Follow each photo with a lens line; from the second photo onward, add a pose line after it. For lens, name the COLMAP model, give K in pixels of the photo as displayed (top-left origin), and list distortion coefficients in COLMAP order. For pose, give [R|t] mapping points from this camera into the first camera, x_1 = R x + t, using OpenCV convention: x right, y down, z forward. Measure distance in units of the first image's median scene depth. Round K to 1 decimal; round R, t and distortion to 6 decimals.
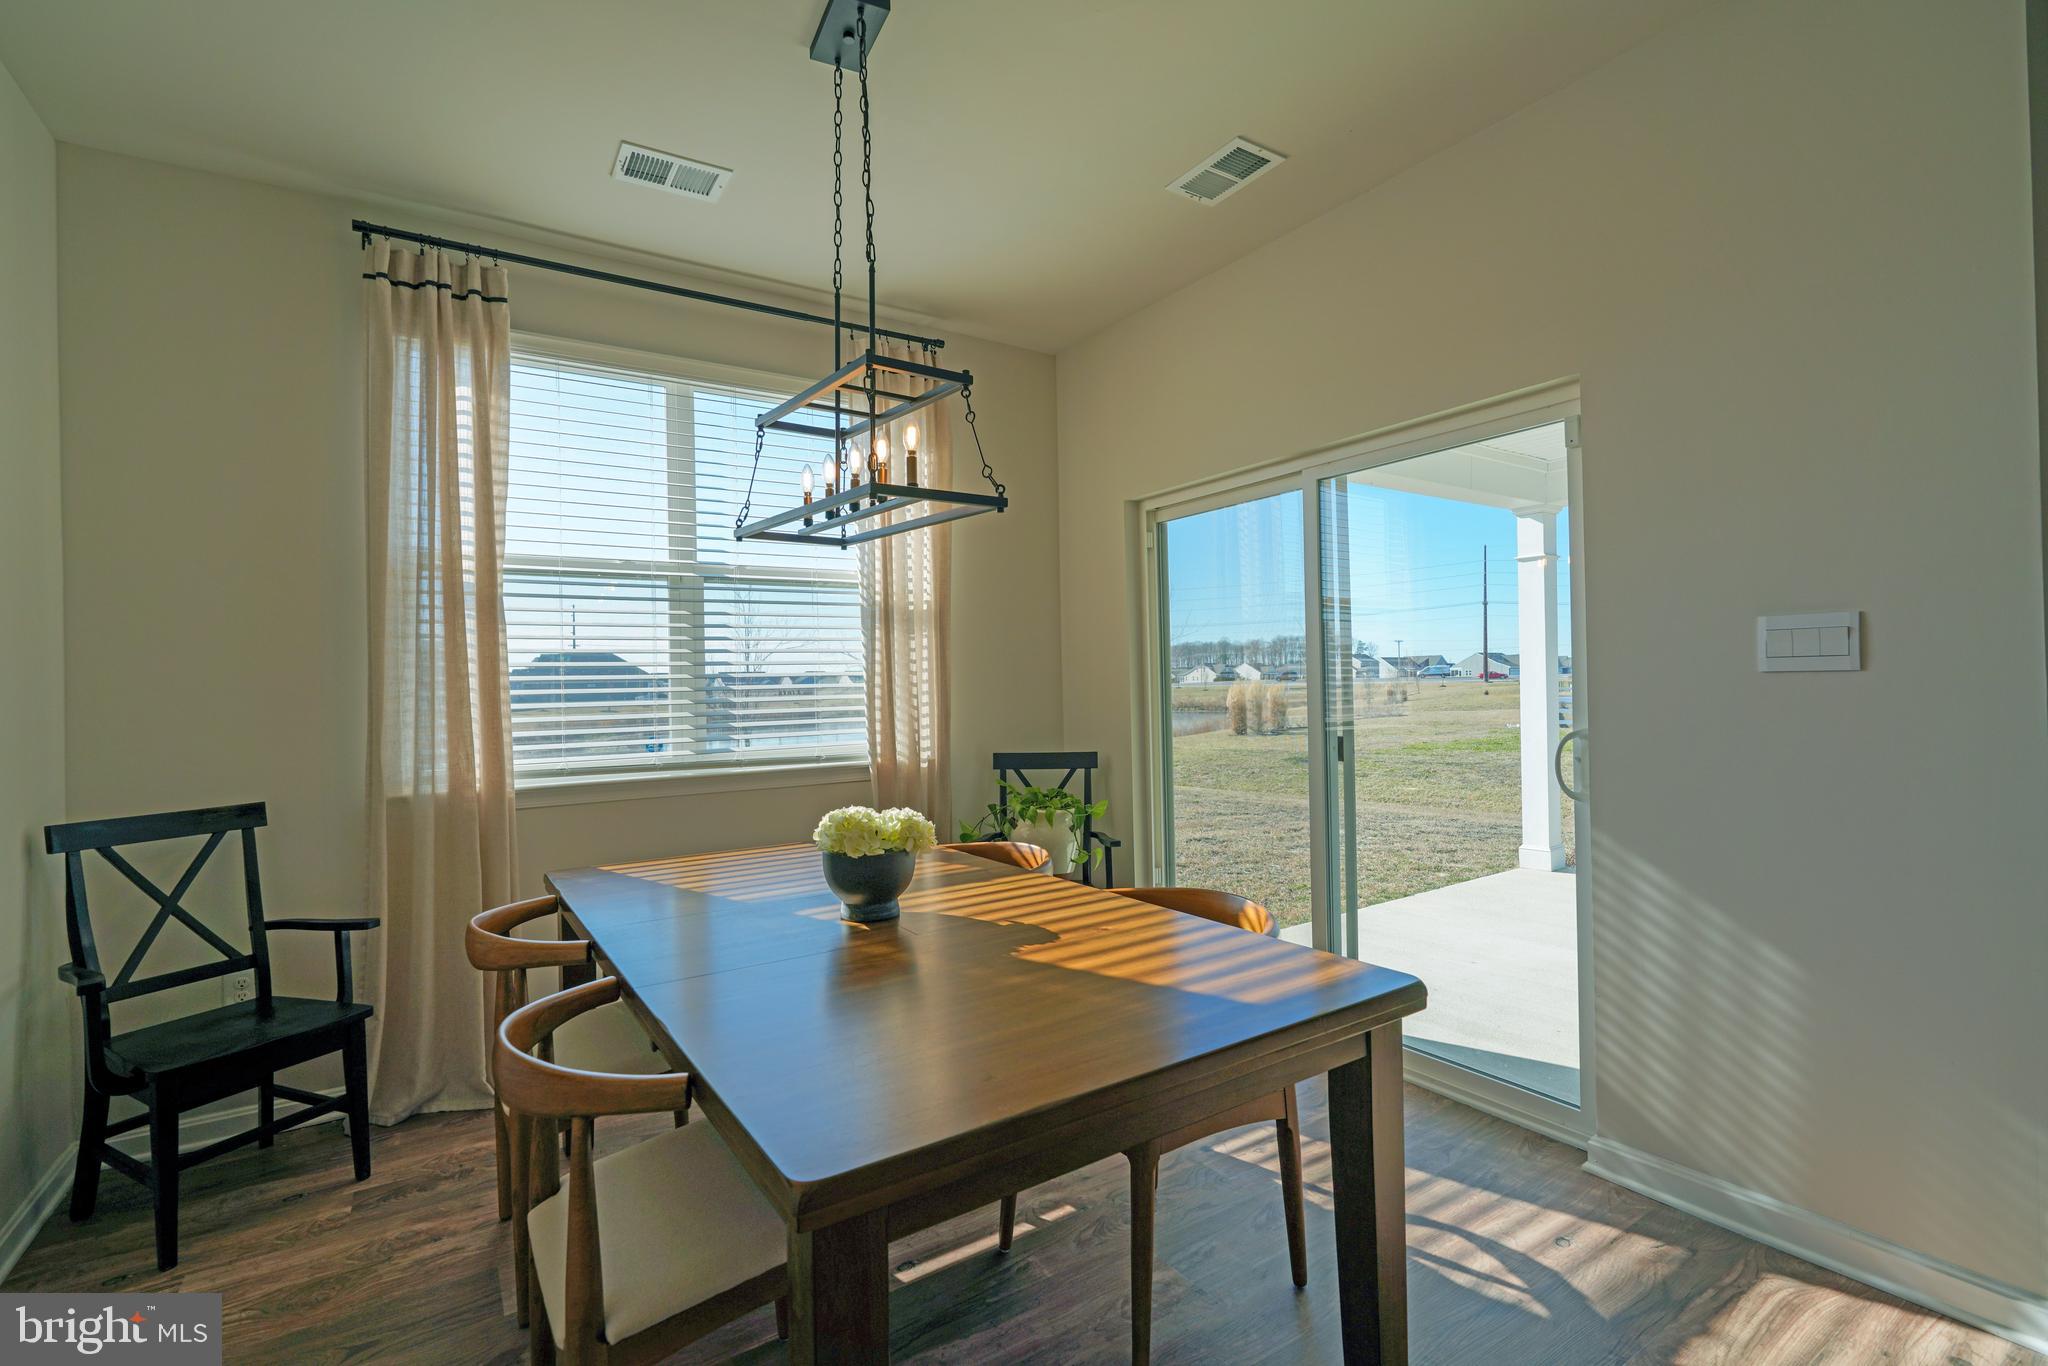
lens RADIAL K [[915.0, 0, 1016.3], [0, 915.0, 683.8], [0, 0, 1]] dist [-0.015859, 0.006156]
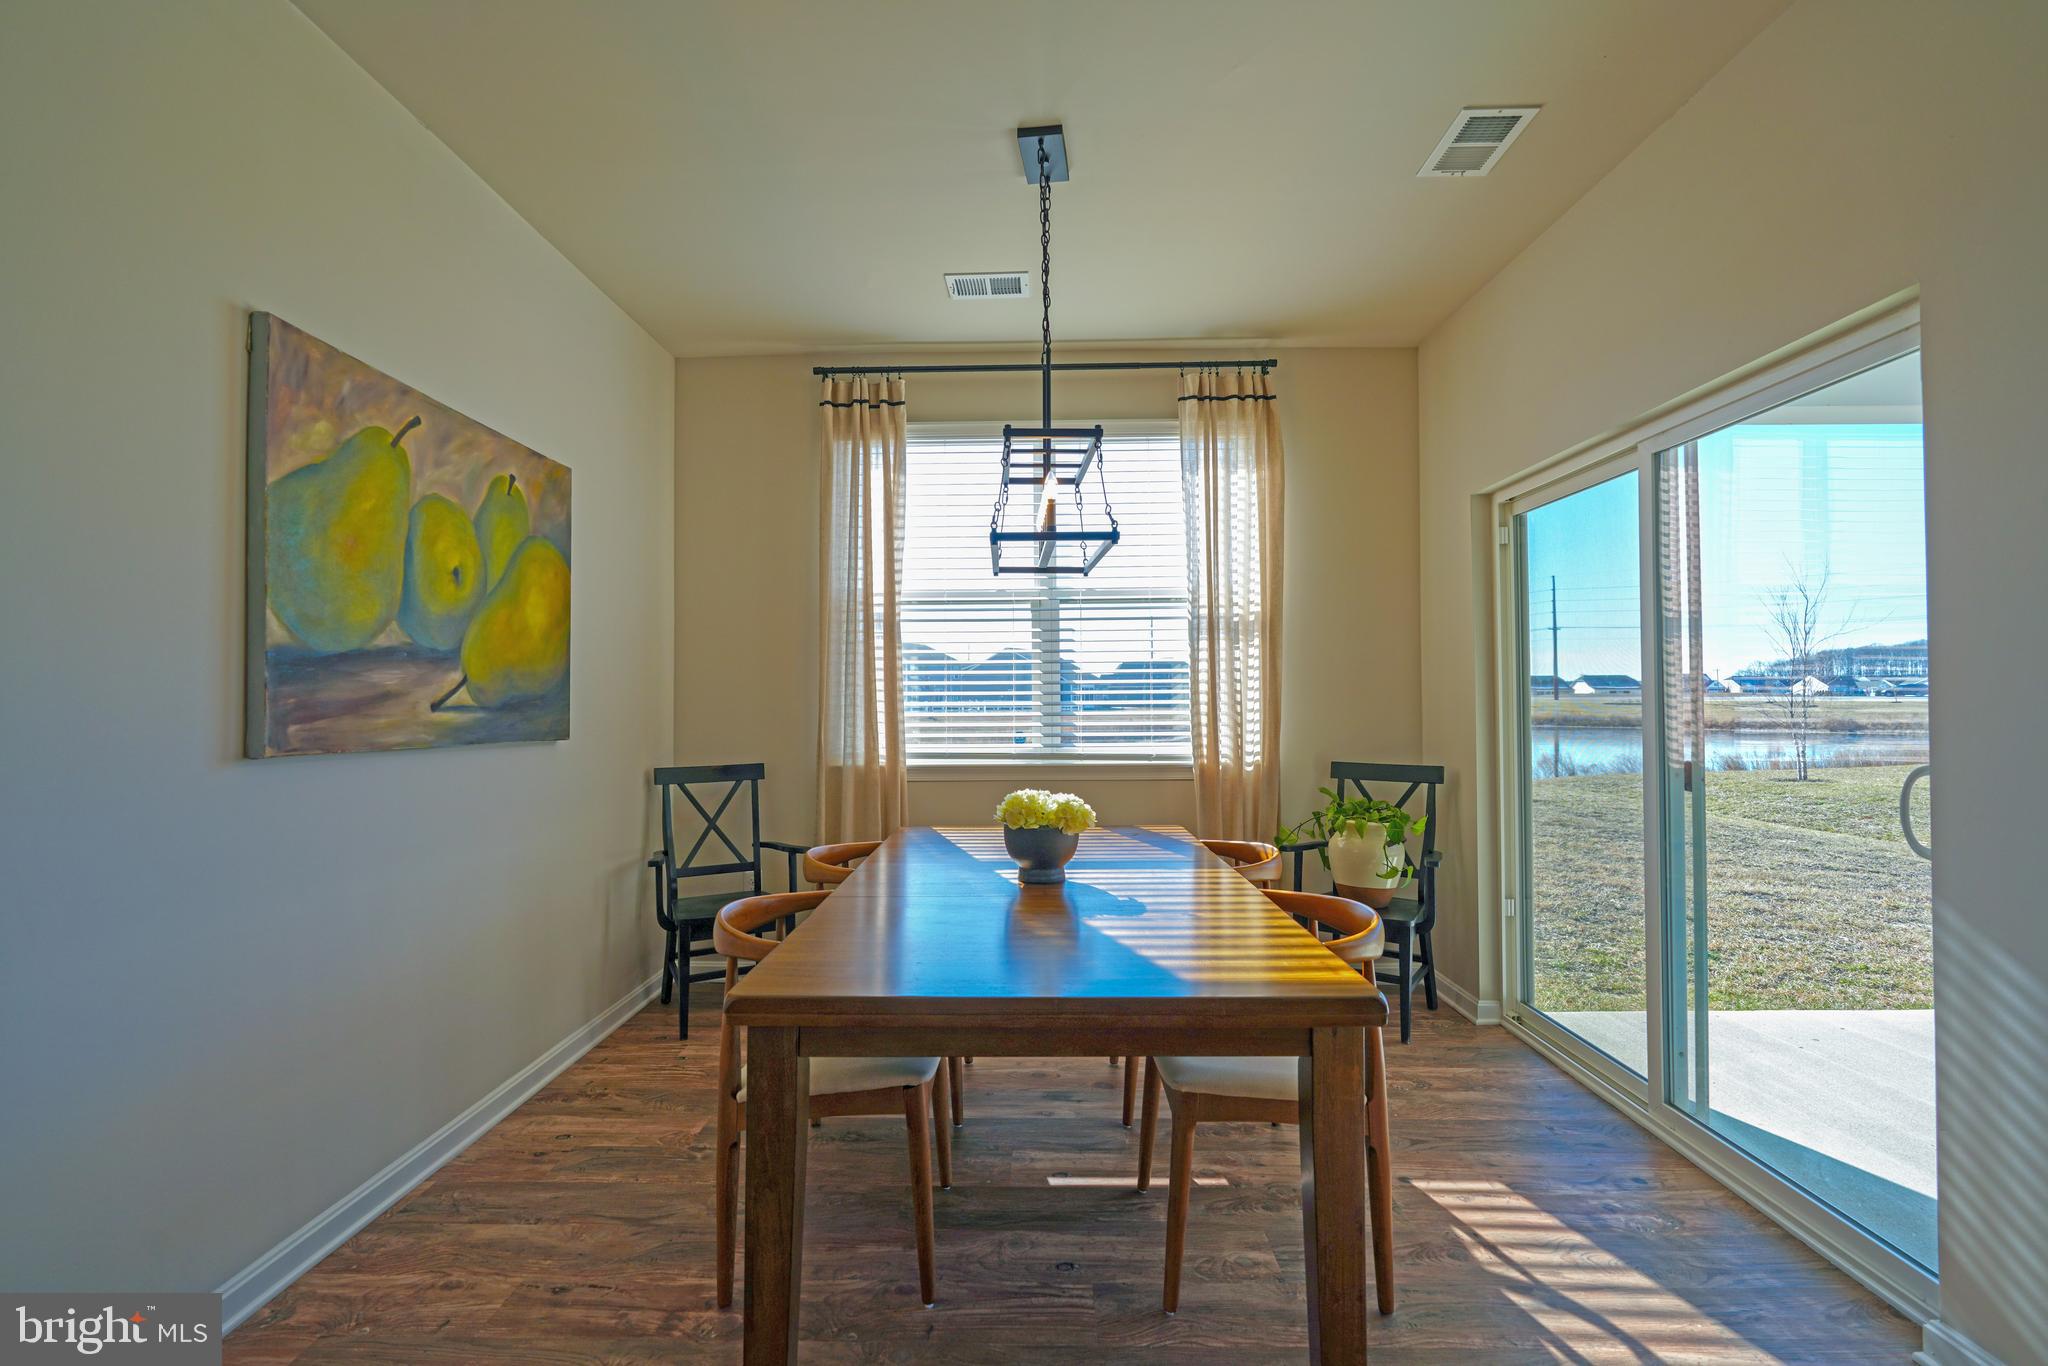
lens RADIAL K [[915.0, 0, 1018.3], [0, 915.0, 687.1], [0, 0, 1]] dist [-0.015859, 0.006156]
pose [[0.824709, 0.010126, -0.565467, 0.357272], [-0.011766, 0.999931, 0.000746, -0.003161], [0.565435, 0.006038, 0.824771, -0.019332]]
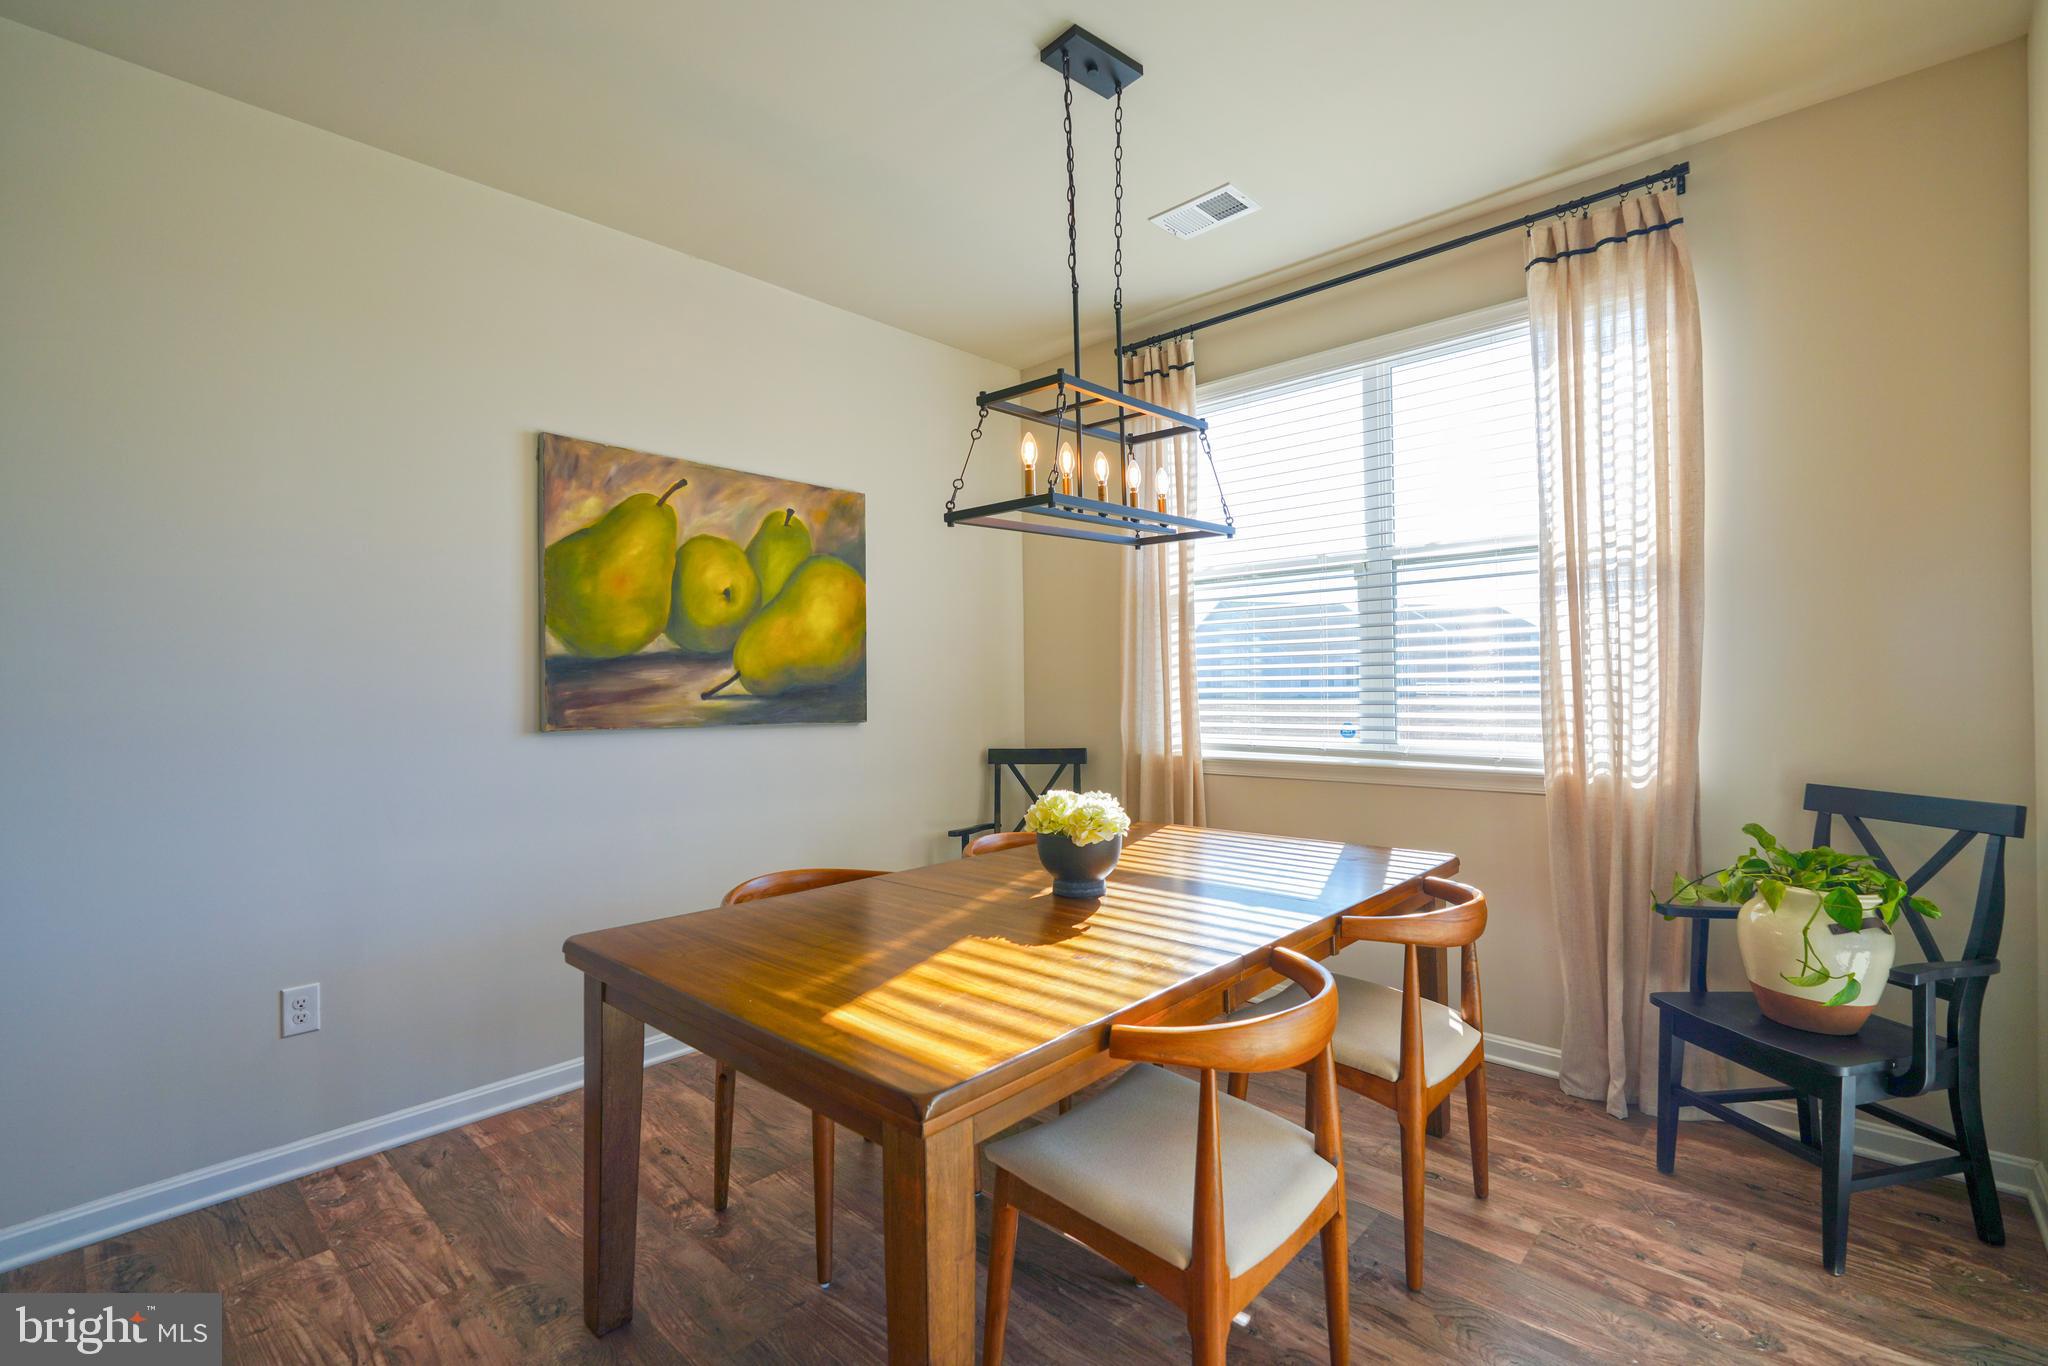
lens RADIAL K [[915.0, 0, 1017.2], [0, 915.0, 685.3], [0, 0, 1]] dist [-0.015859, 0.006156]
pose [[0.237168, 0.017836, -0.971305, 0.615861], [0.008962, 0.999749, 0.020547, -0.010540], [0.971427, -0.013578, 0.236949, 0.478254]]
